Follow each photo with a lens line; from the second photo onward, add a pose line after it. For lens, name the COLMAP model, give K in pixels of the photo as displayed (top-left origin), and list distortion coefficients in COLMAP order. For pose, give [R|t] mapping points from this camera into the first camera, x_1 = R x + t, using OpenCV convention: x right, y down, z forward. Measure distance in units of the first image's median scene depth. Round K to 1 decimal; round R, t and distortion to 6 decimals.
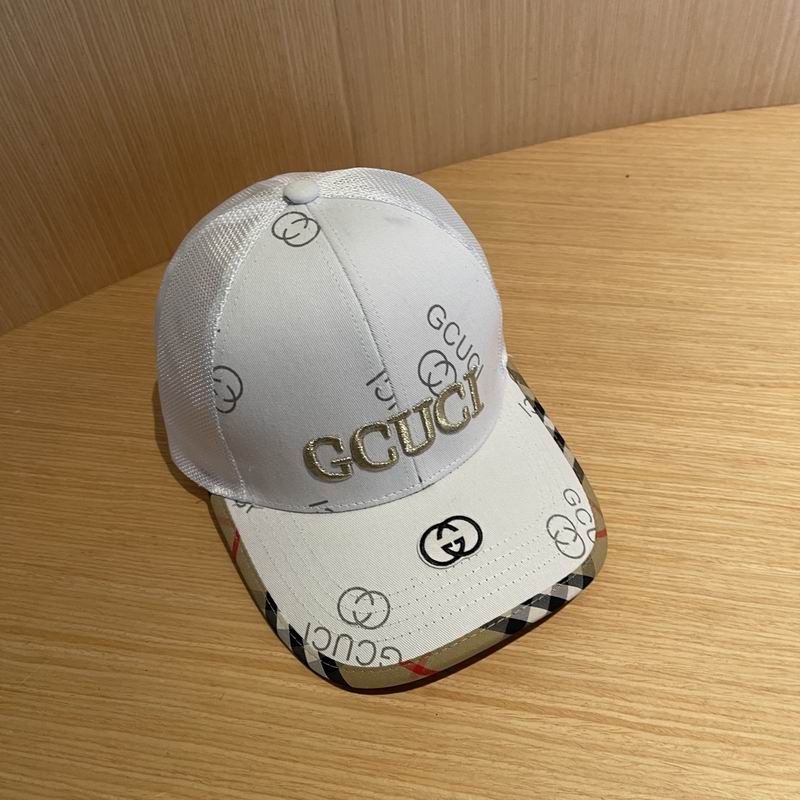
lens RADIAL K [[826.0, 0, 410.2], [0, 826.0, 395.6], [0, 0, 1]] dist [0.017594, 0.000000]
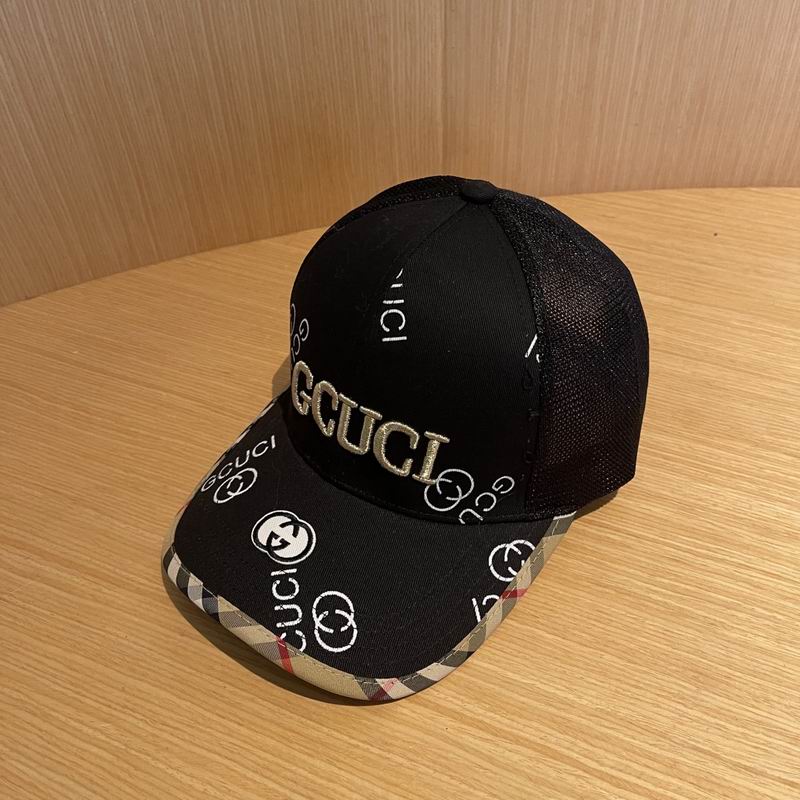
lens RADIAL K [[826.0, 0, 394.3], [0, 826.0, 395.4], [0, 0, 1]] dist [0.017594, 0.000000]
pose [[0.974660, 0.179855, -0.133003, 0.085944], [-0.188019, 0.980814, -0.051501, 0.060769], [0.121189, 0.075203, 0.989777, 0.010495]]
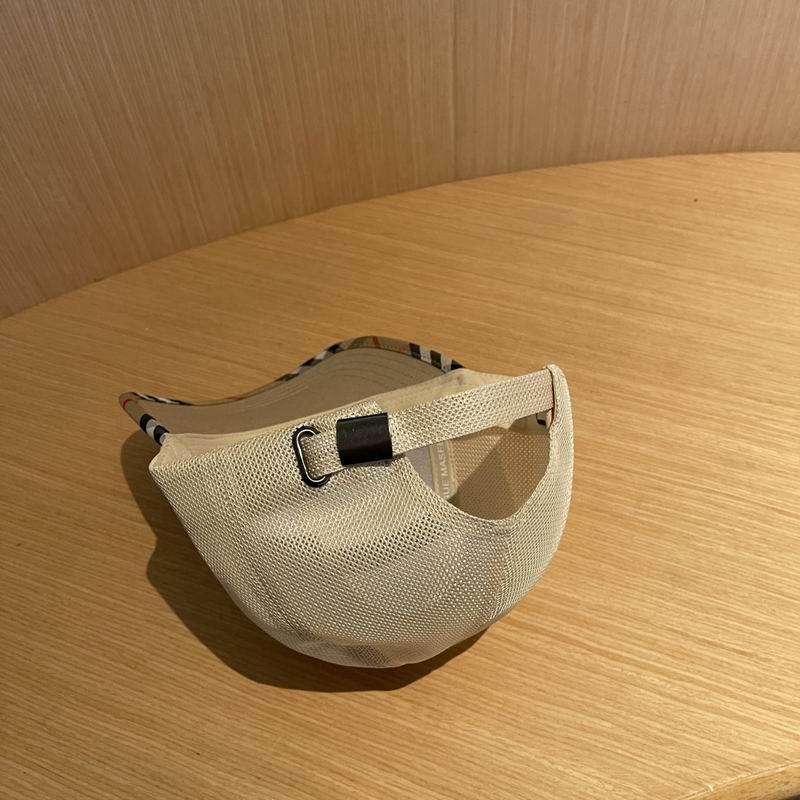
lens RADIAL K [[826.0, 0, 408.5], [0, 826.0, 402.7], [0, 0, 1]] dist [0.017594, 0.000000]
pose [[0.983069, 0.155746, -0.096530, 0.050622], [-0.151947, 0.987337, 0.045582, 0.014107], [0.102407, -0.030143, 0.994286, -0.216909]]
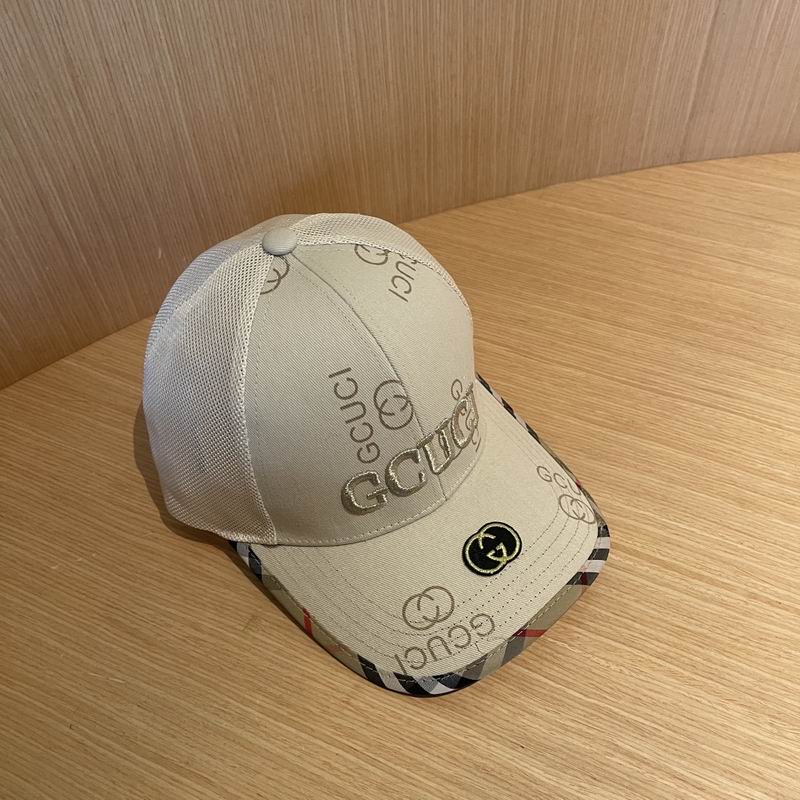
lens RADIAL K [[826.0, 0, 389.5], [0, 826.0, 401.0], [0, 0, 1]] dist [0.017594, 0.000000]
pose [[0.969219, 0.206207, -0.134513, -0.323648], [-0.202388, 0.978420, 0.041621, 0.128653], [0.140192, -0.013116, 0.990037, -0.192544]]
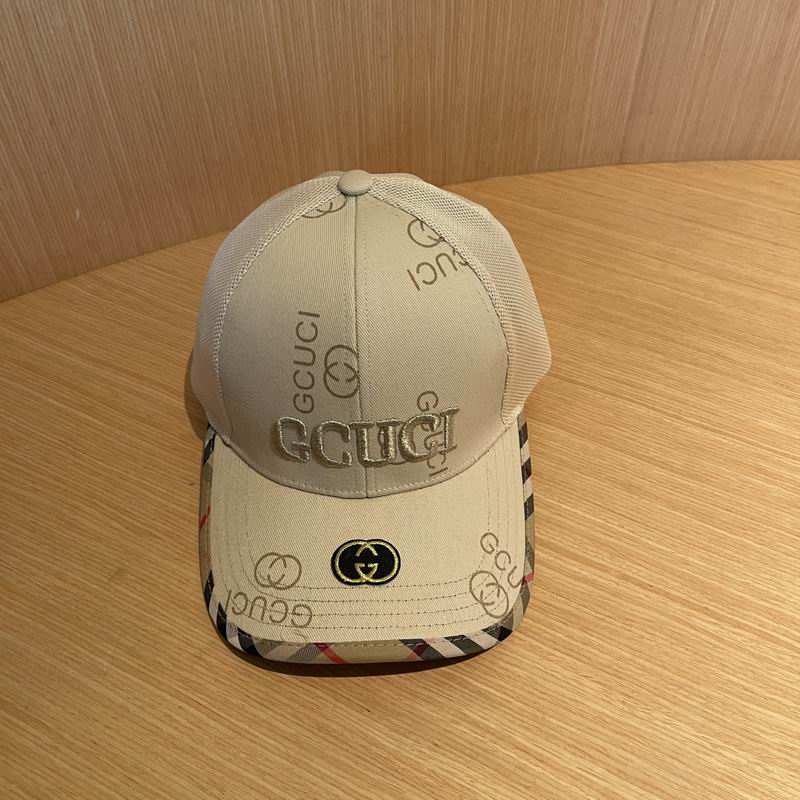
lens RADIAL K [[826.0, 0, 393.3], [0, 826.0, 405.4], [0, 0, 1]] dist [0.017594, 0.000000]
pose [[0.955375, 0.258021, -0.143822, -0.156427], [-0.258136, 0.965937, 0.018189, 0.167488], [0.143616, 0.019748, 0.989436, -0.163137]]
